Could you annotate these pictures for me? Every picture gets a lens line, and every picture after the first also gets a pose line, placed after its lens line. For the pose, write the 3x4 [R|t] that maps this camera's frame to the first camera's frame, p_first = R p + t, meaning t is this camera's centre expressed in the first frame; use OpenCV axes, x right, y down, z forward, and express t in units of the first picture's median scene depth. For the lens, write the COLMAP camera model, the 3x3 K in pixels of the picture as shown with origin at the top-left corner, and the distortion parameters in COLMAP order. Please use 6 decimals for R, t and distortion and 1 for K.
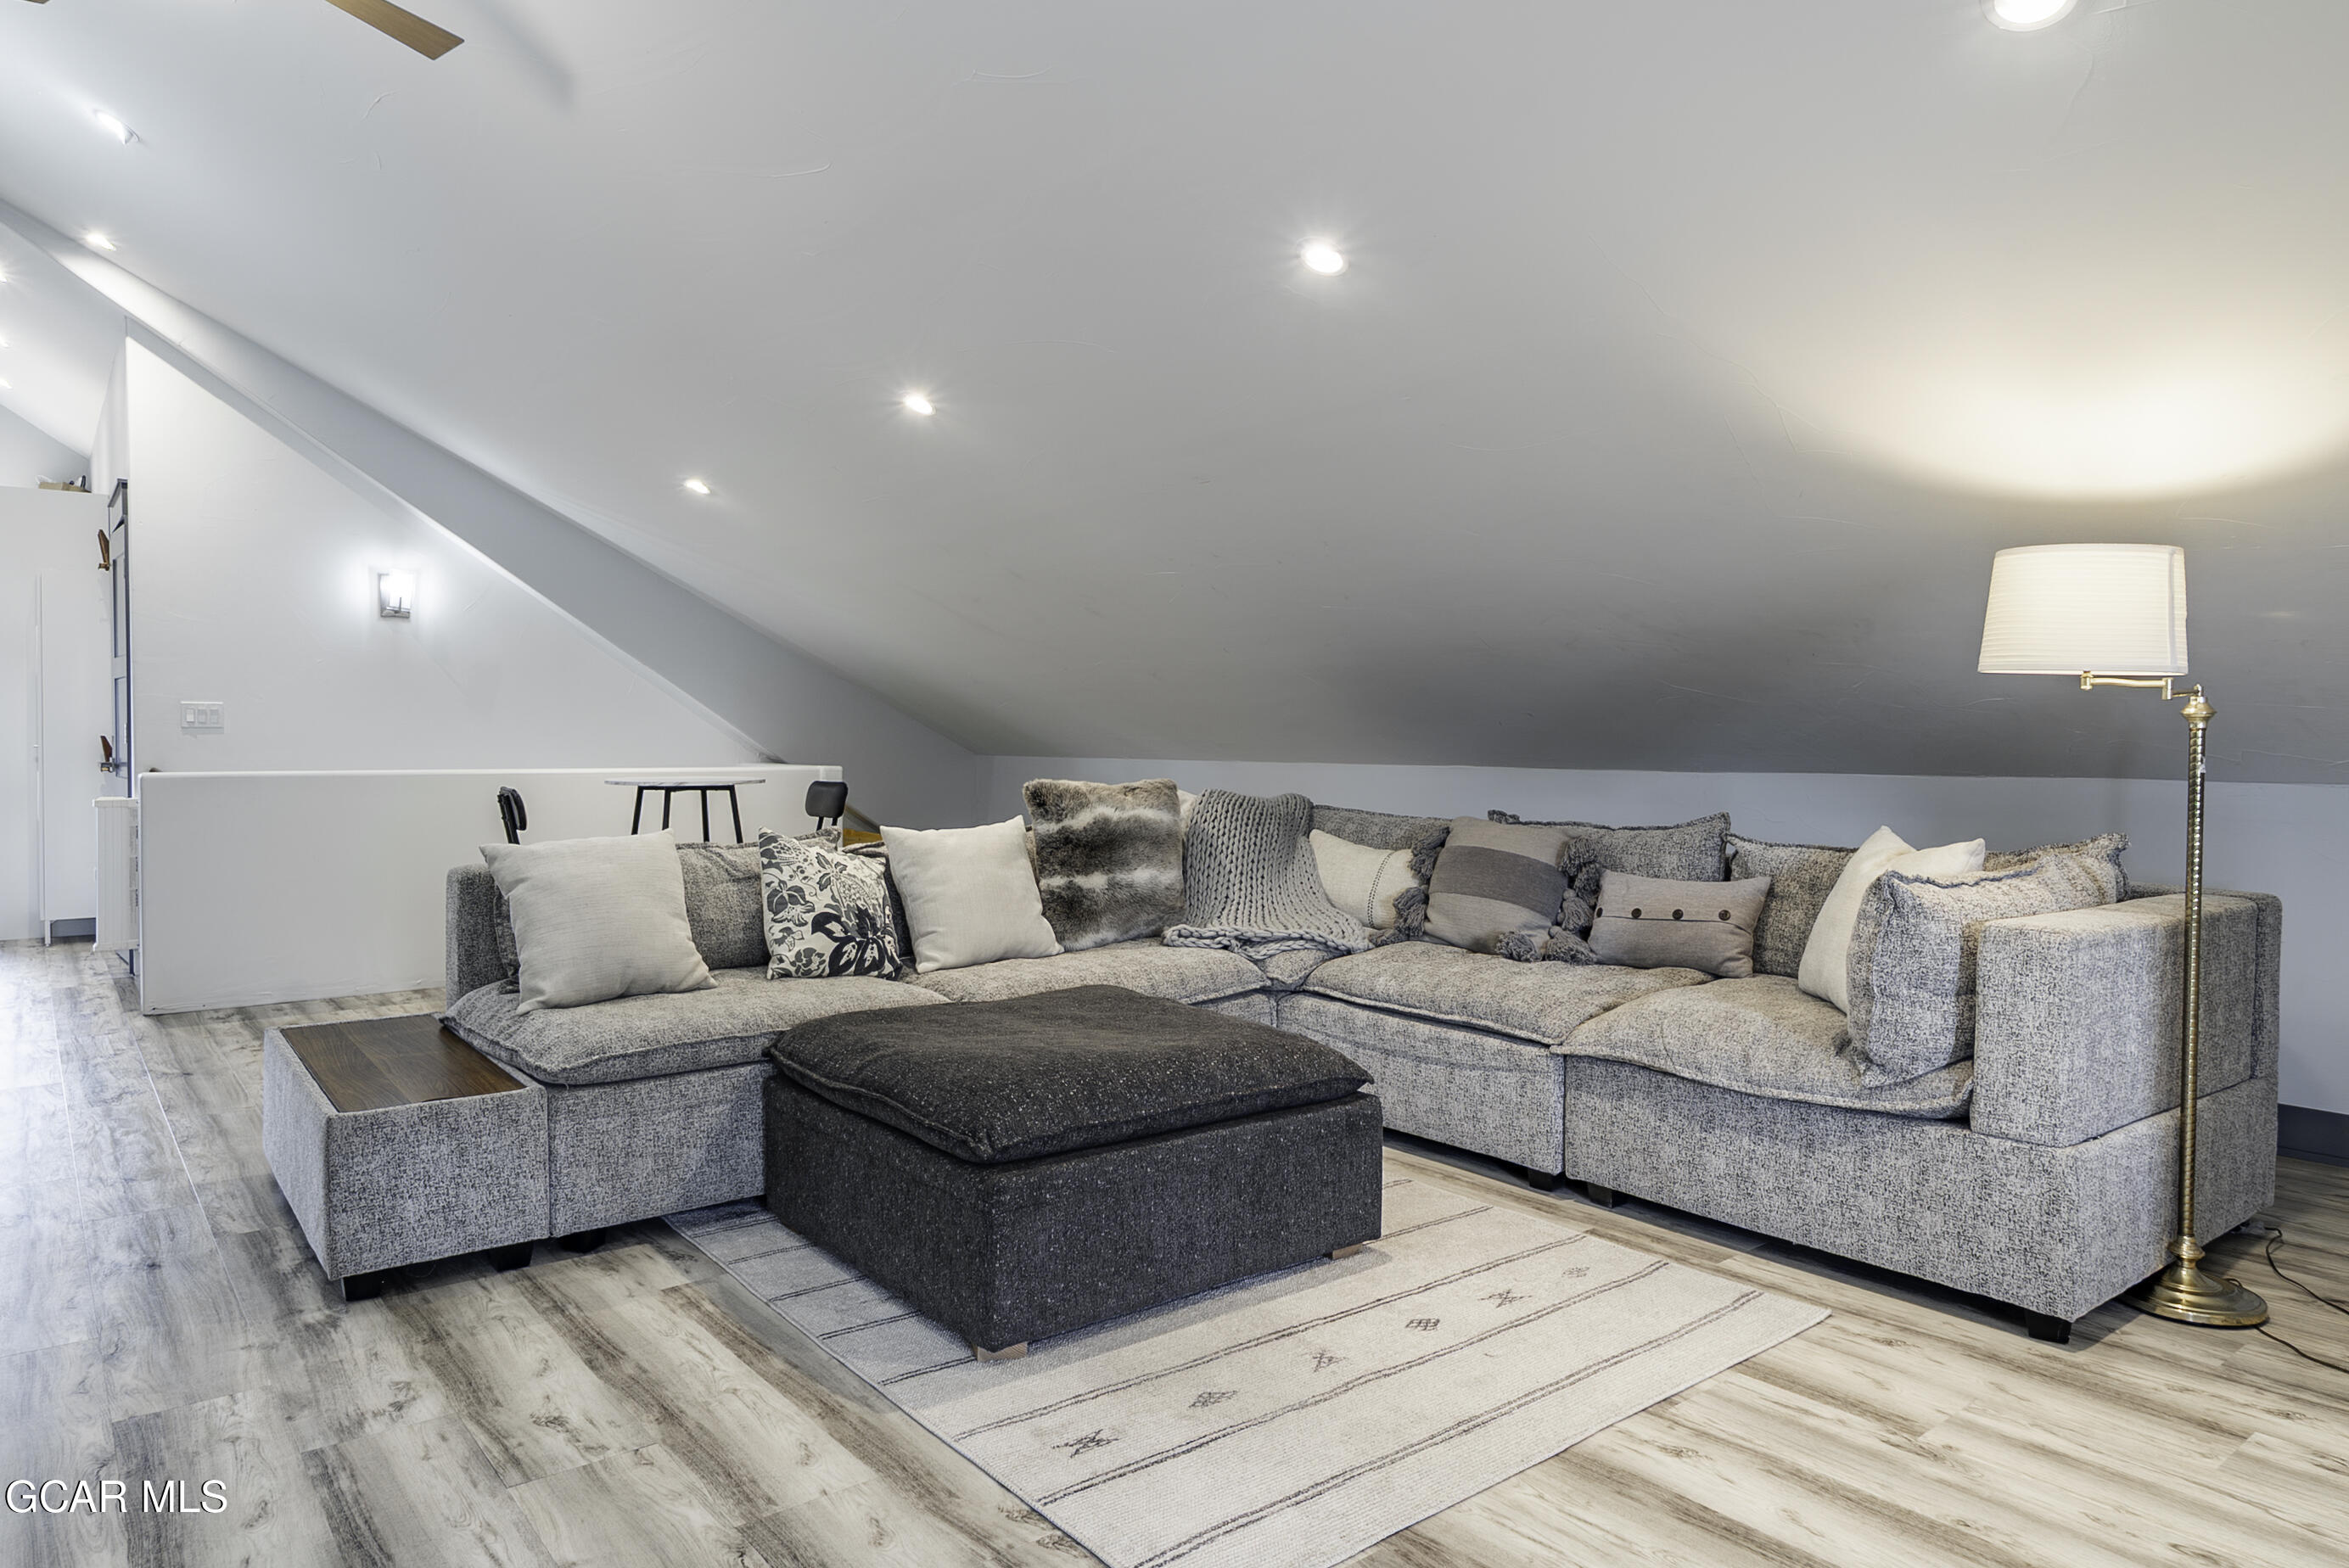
lens RADIAL K [[1429.3, 0, 1171.2], [0, 1429.3, 778.8], [0, 0, 1]] dist [-0.000395, 0.000035]
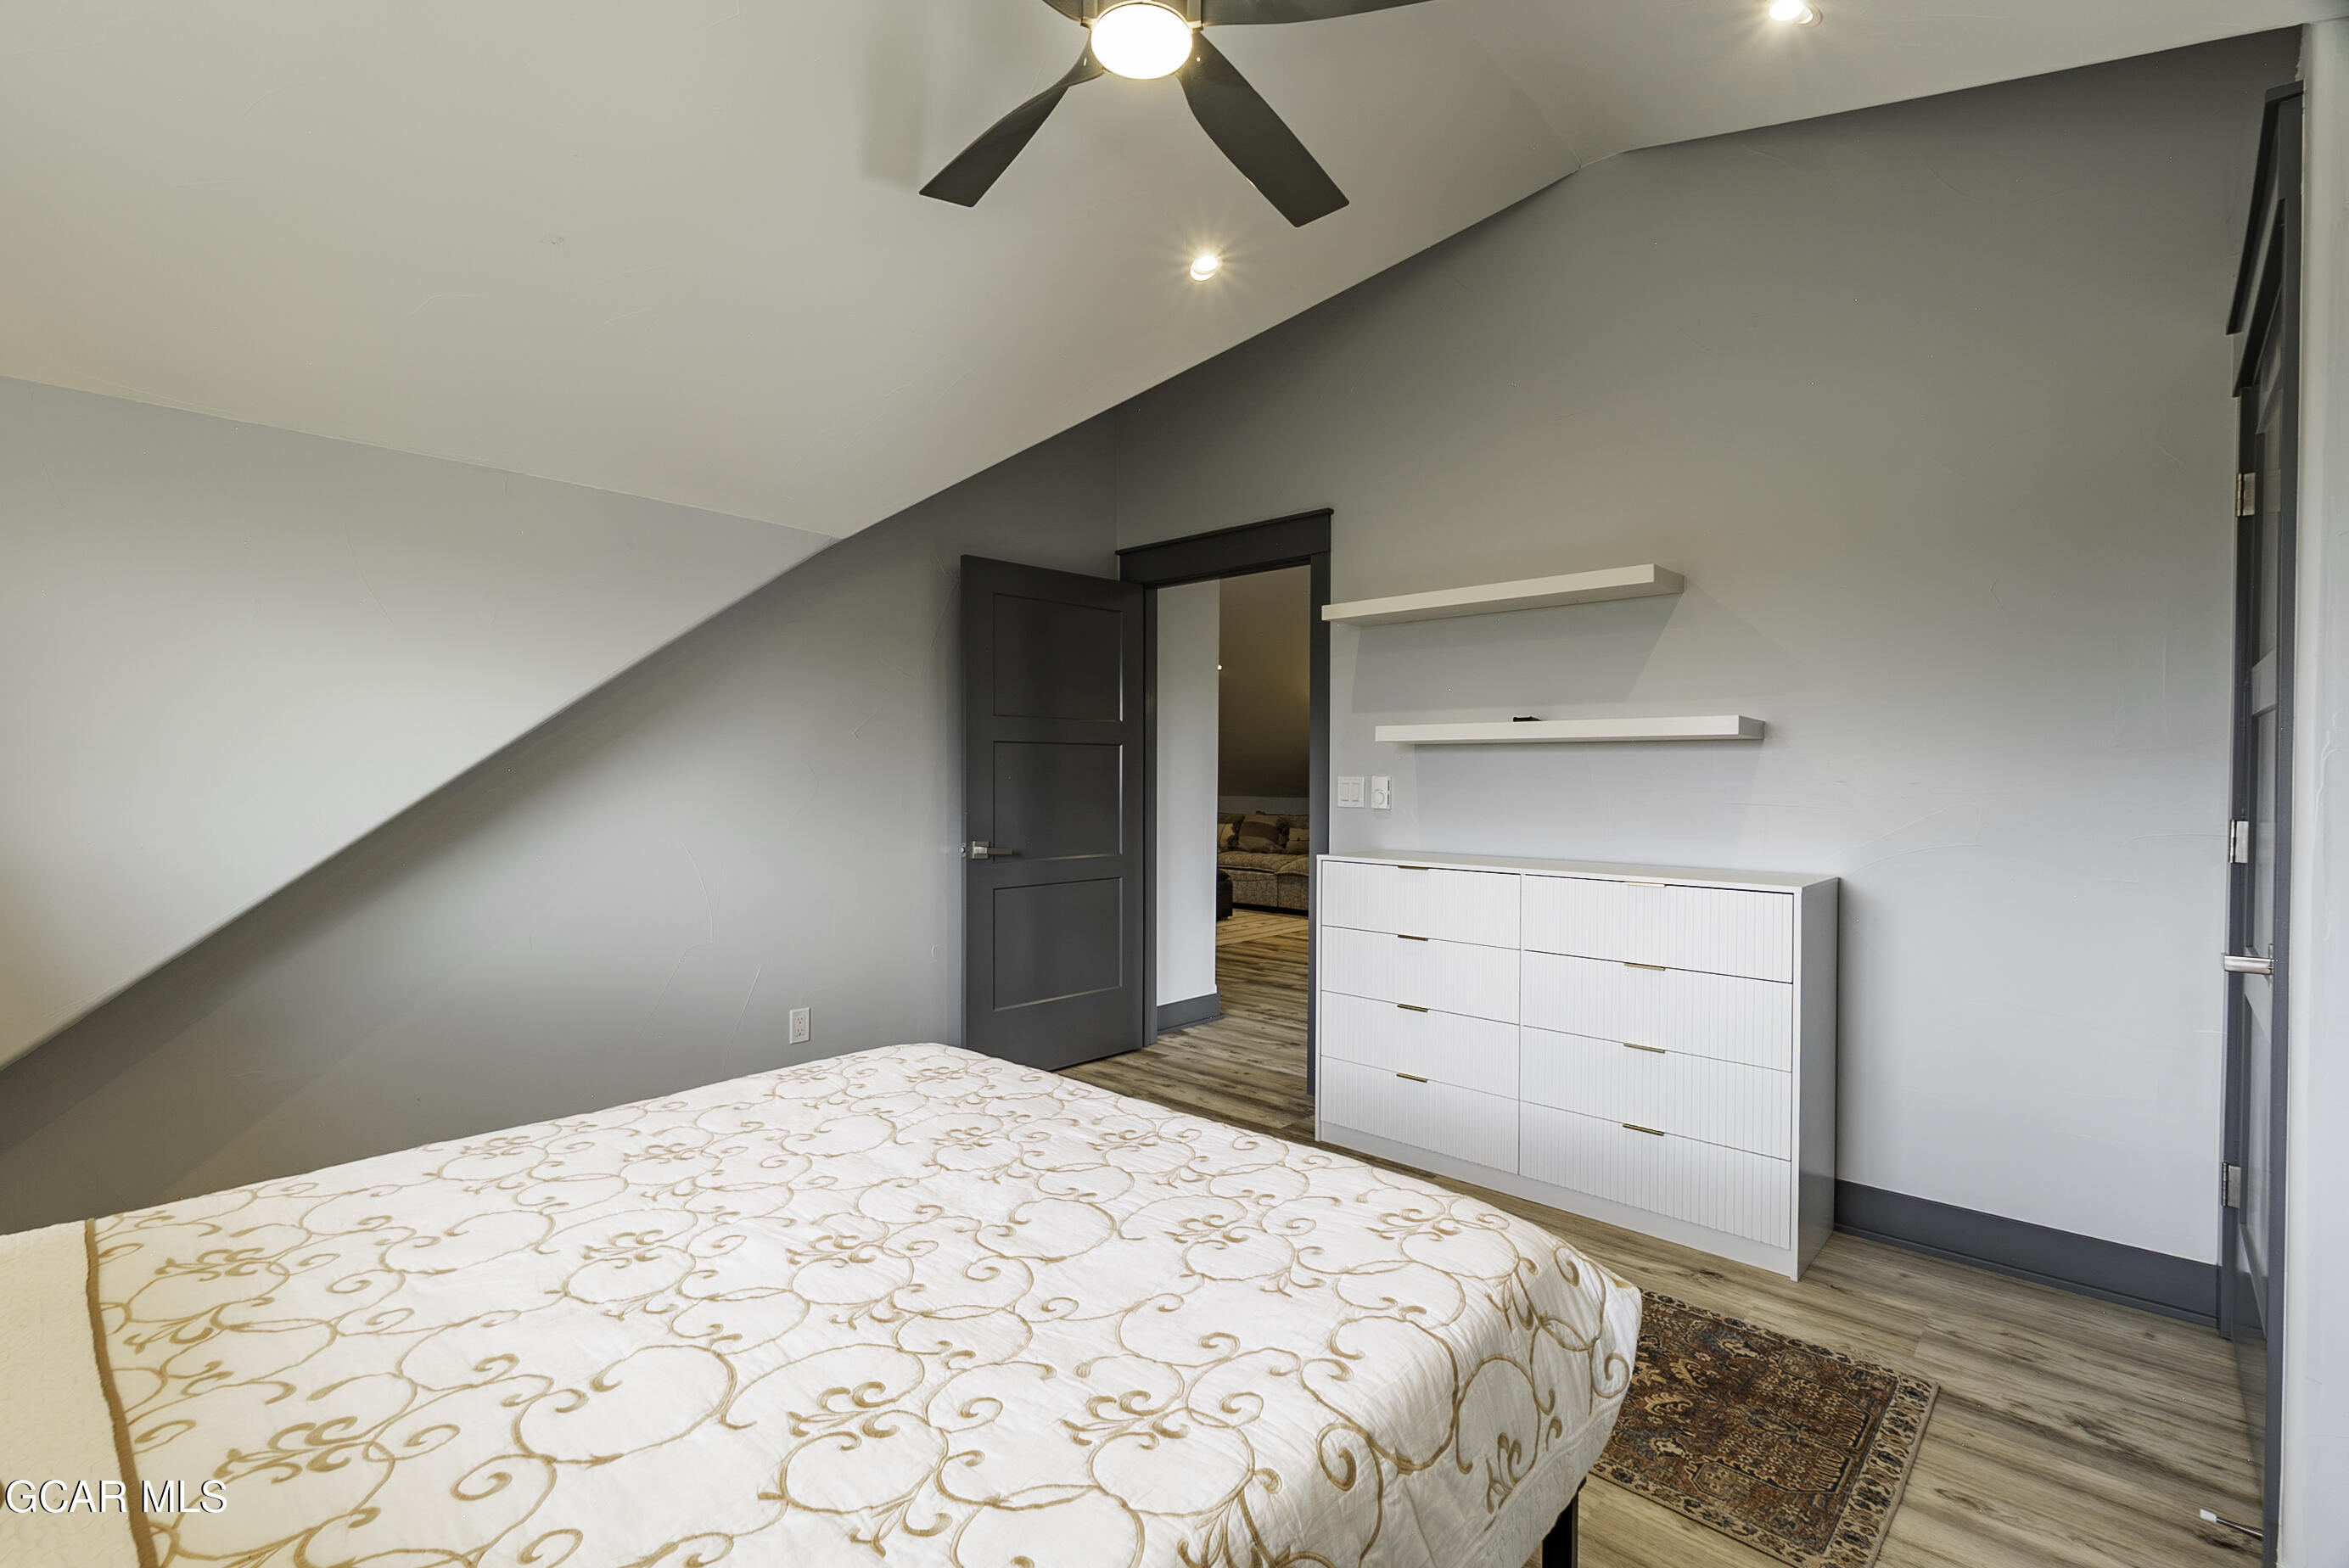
lens RADIAL K [[1068.3, 0, 1178.0], [0, 1068.3, 785.3], [0, 0, 1]] dist [-0.000003, 0.000000]
pose [[0.986912, -0.003077, 0.161228, -0.377792], [0.005580, 0.999871, -0.015074, 0.000043], [-0.161161, 0.015777, 0.986802, -1.503085]]
